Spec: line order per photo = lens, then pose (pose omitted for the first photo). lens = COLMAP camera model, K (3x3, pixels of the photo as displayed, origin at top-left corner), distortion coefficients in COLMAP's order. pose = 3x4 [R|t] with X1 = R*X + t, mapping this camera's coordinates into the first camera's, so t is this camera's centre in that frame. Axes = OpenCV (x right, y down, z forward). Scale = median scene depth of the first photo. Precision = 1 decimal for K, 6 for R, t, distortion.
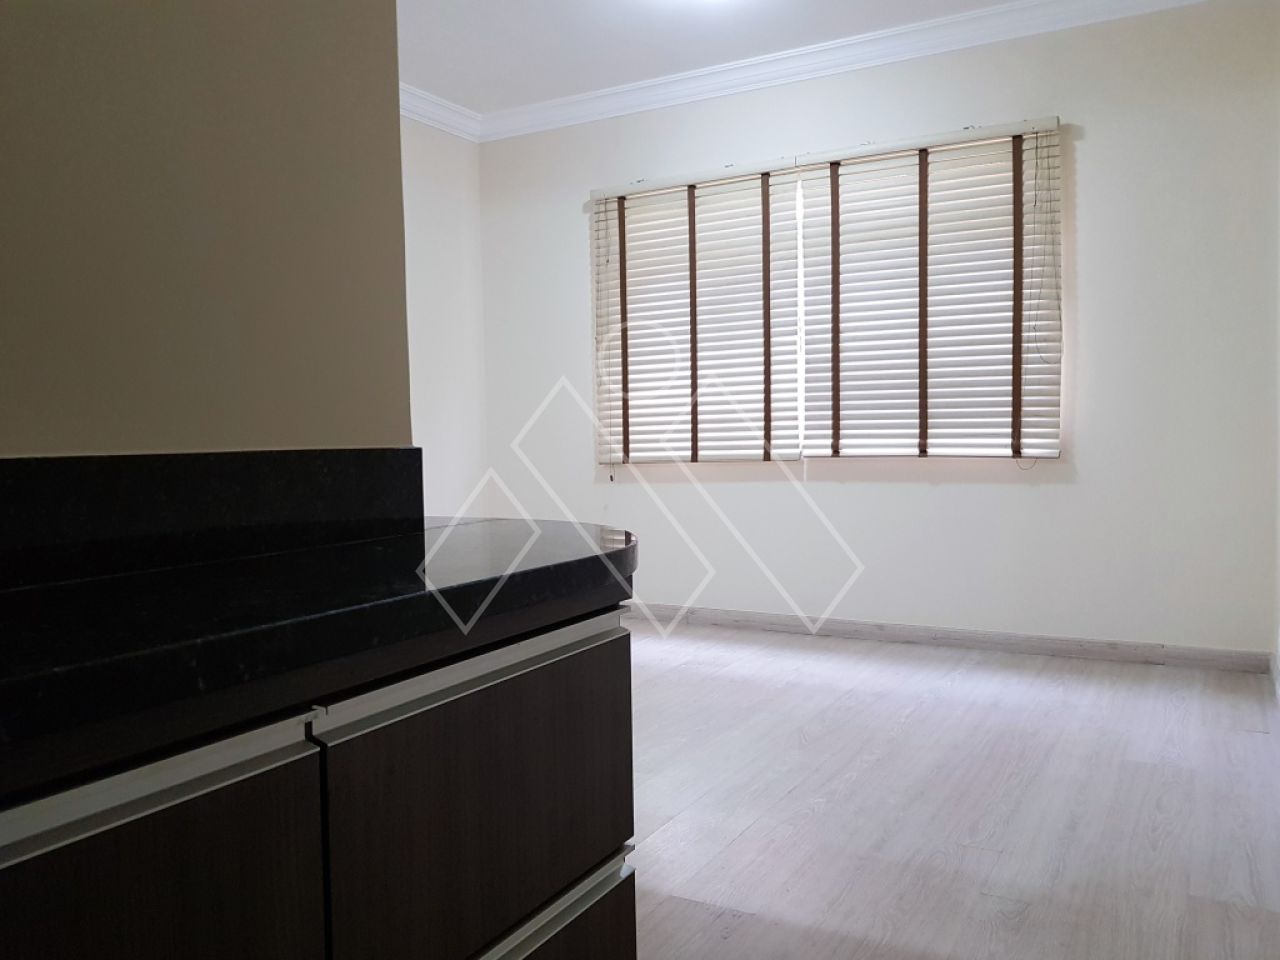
lens RADIAL K [[996.7, 0, 640.0], [0, 996.7, 480.0], [0, 0, 1]] dist [0.078077, -0.146520]
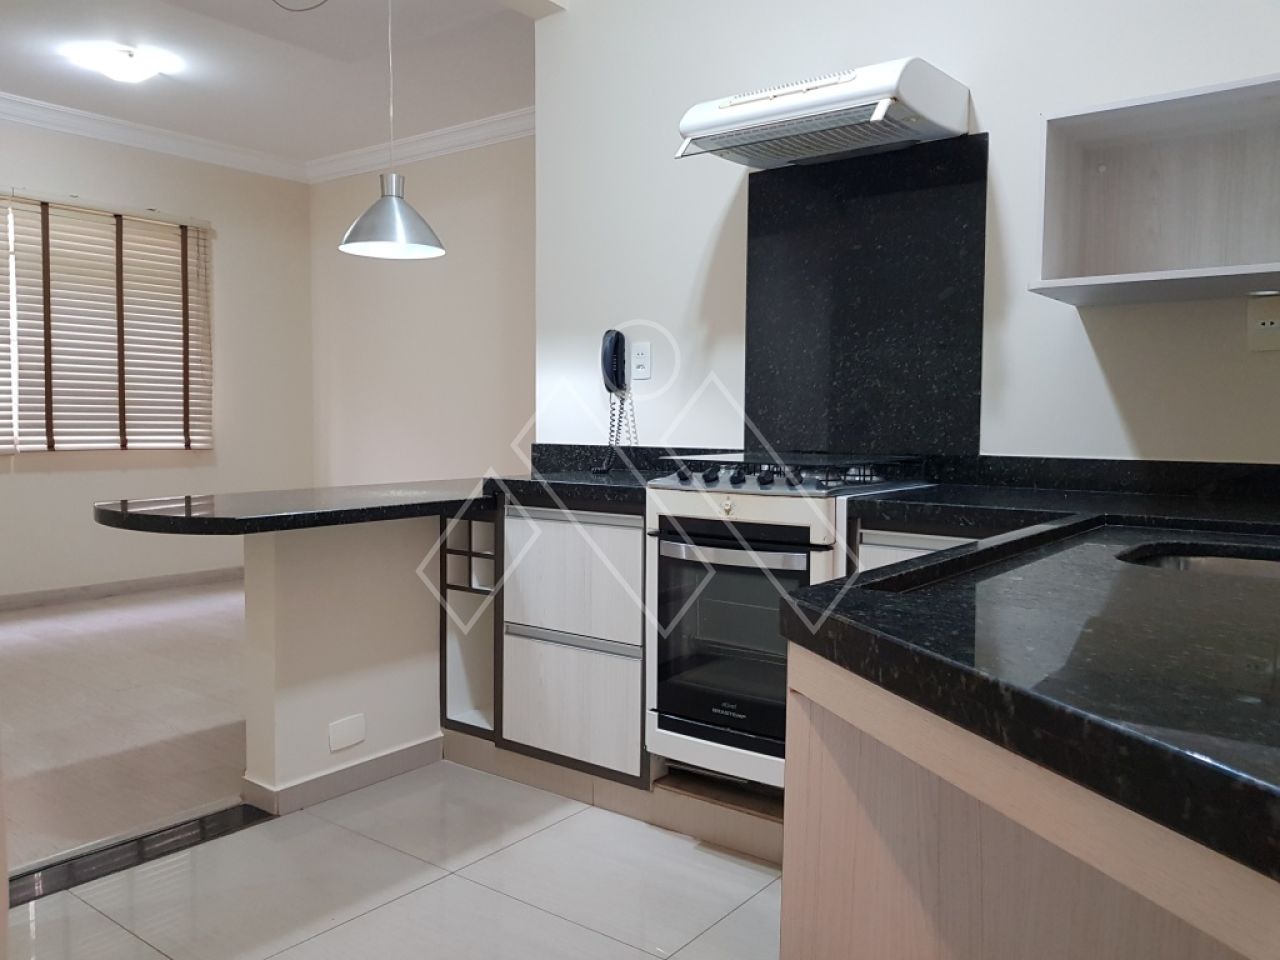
lens RADIAL K [[996.7, 0, 640.0], [0, 996.7, 480.0], [0, 0, 1]] dist [0.078077, -0.146520]
pose [[0.137221, -0.038318, 0.989799, -0.899114], [0.044538, 0.998480, 0.032480, 0.003338], [-0.989539, 0.039627, 0.138719, 0.155119]]
